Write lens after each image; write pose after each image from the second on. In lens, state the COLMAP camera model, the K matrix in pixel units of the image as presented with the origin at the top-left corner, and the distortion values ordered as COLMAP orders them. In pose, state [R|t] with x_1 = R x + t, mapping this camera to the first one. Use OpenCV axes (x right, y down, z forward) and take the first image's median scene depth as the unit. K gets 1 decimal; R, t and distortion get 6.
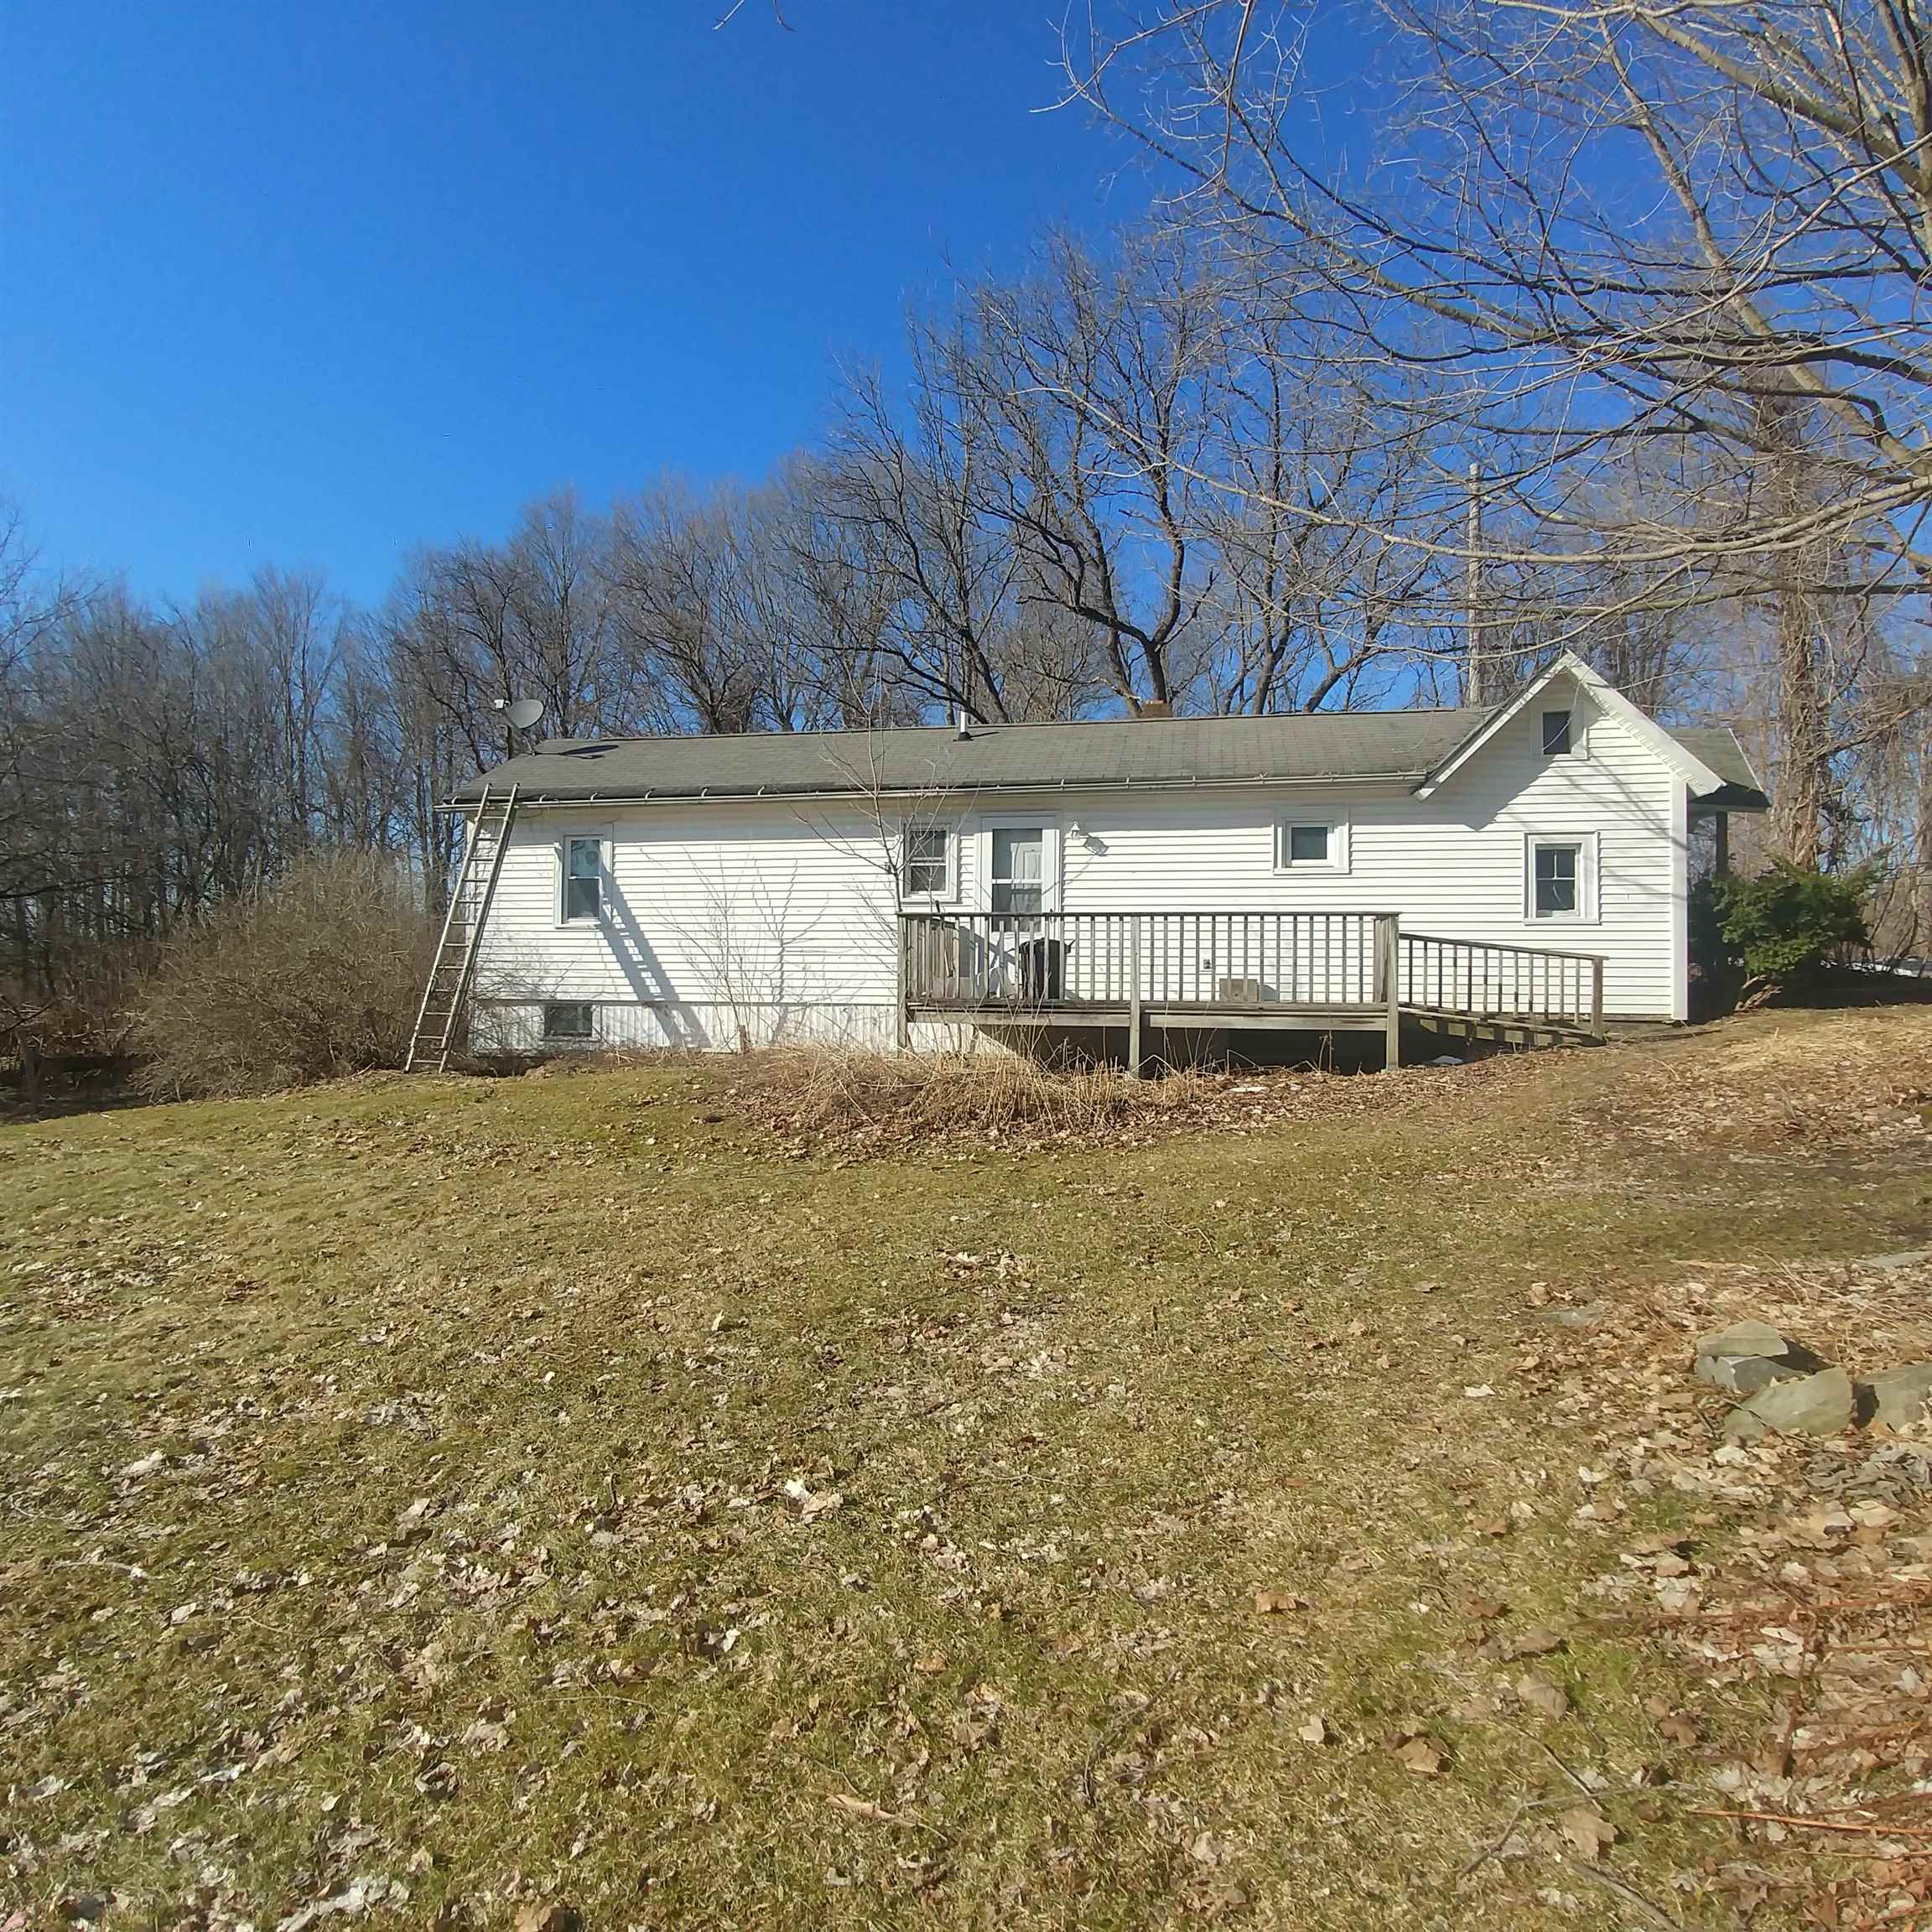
lens RADIAL K [[1131.8, 0, 974.9], [0, 1131.8, 962.8], [0, 0, 1]] dist [-0.032218, 0.019148]
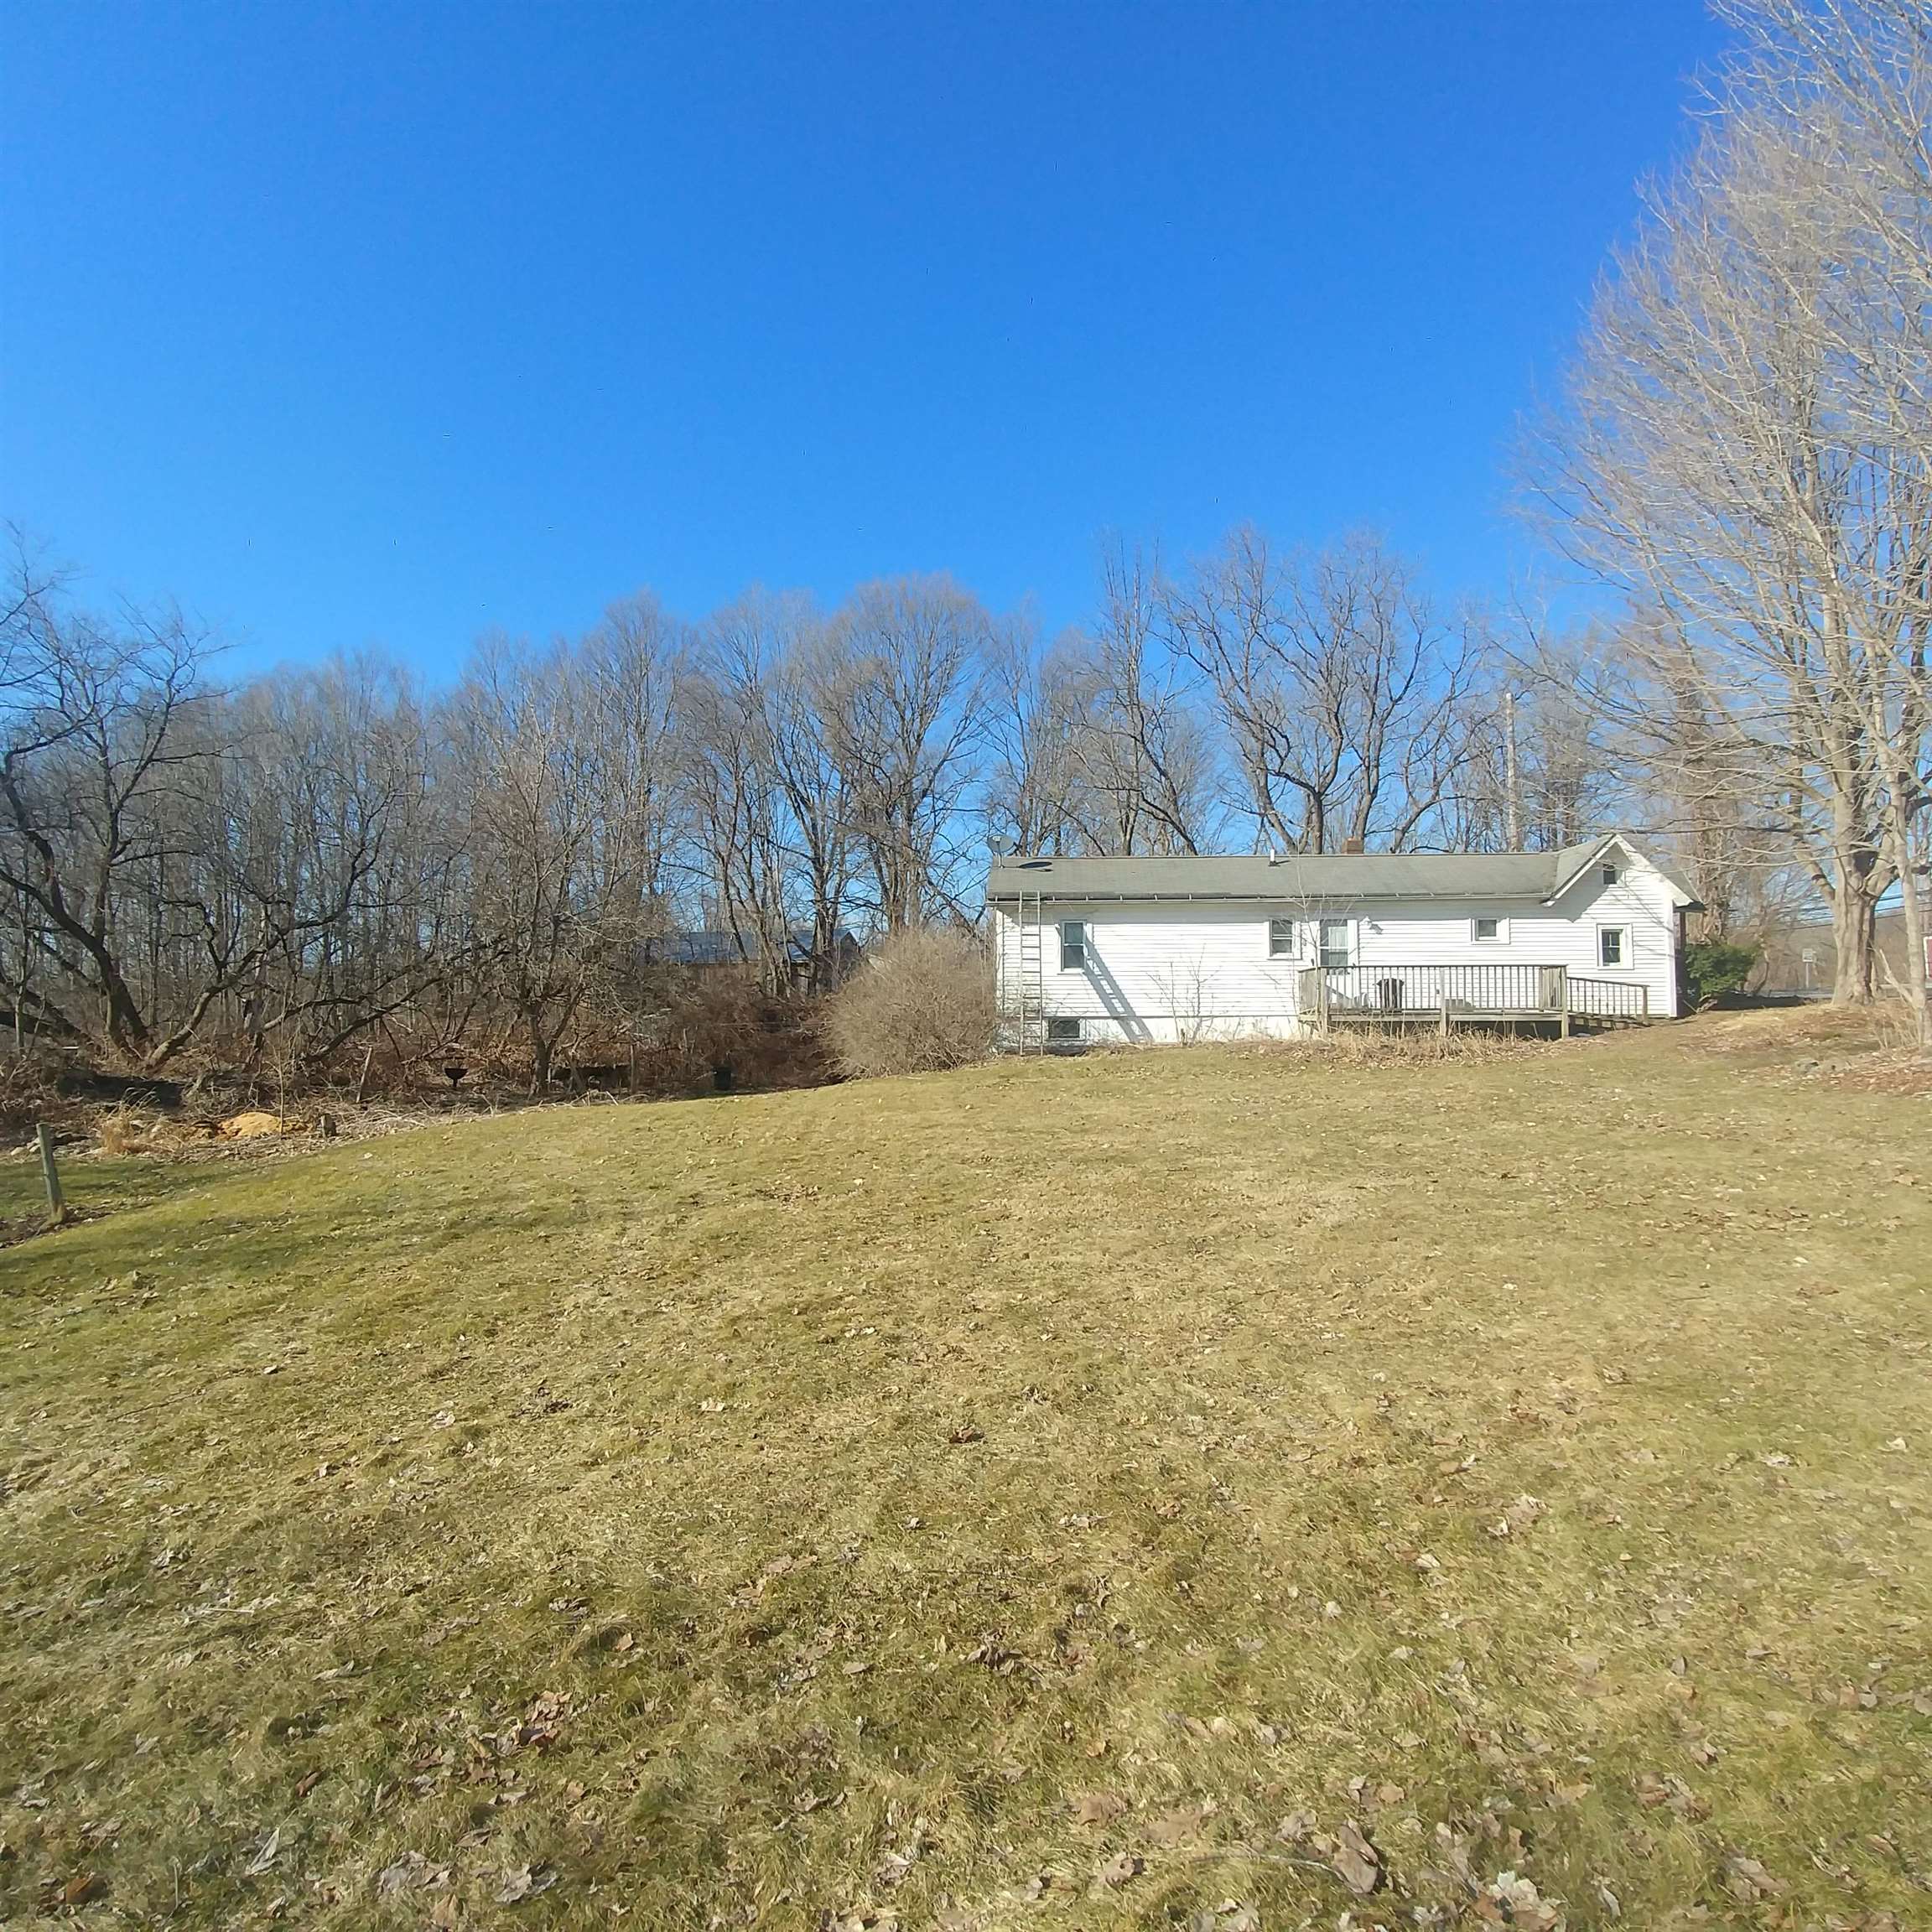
lens RADIAL K [[1131.8, 0, 974.9], [0, 1131.8, 962.8], [0, 0, 1]] dist [-0.032218, 0.019148]
pose [[0.991240, -0.003996, 0.132016, -0.833056], [0.008919, 0.999286, -0.036725, 0.015931], [-0.131775, 0.037580, 0.990567, -0.790525]]
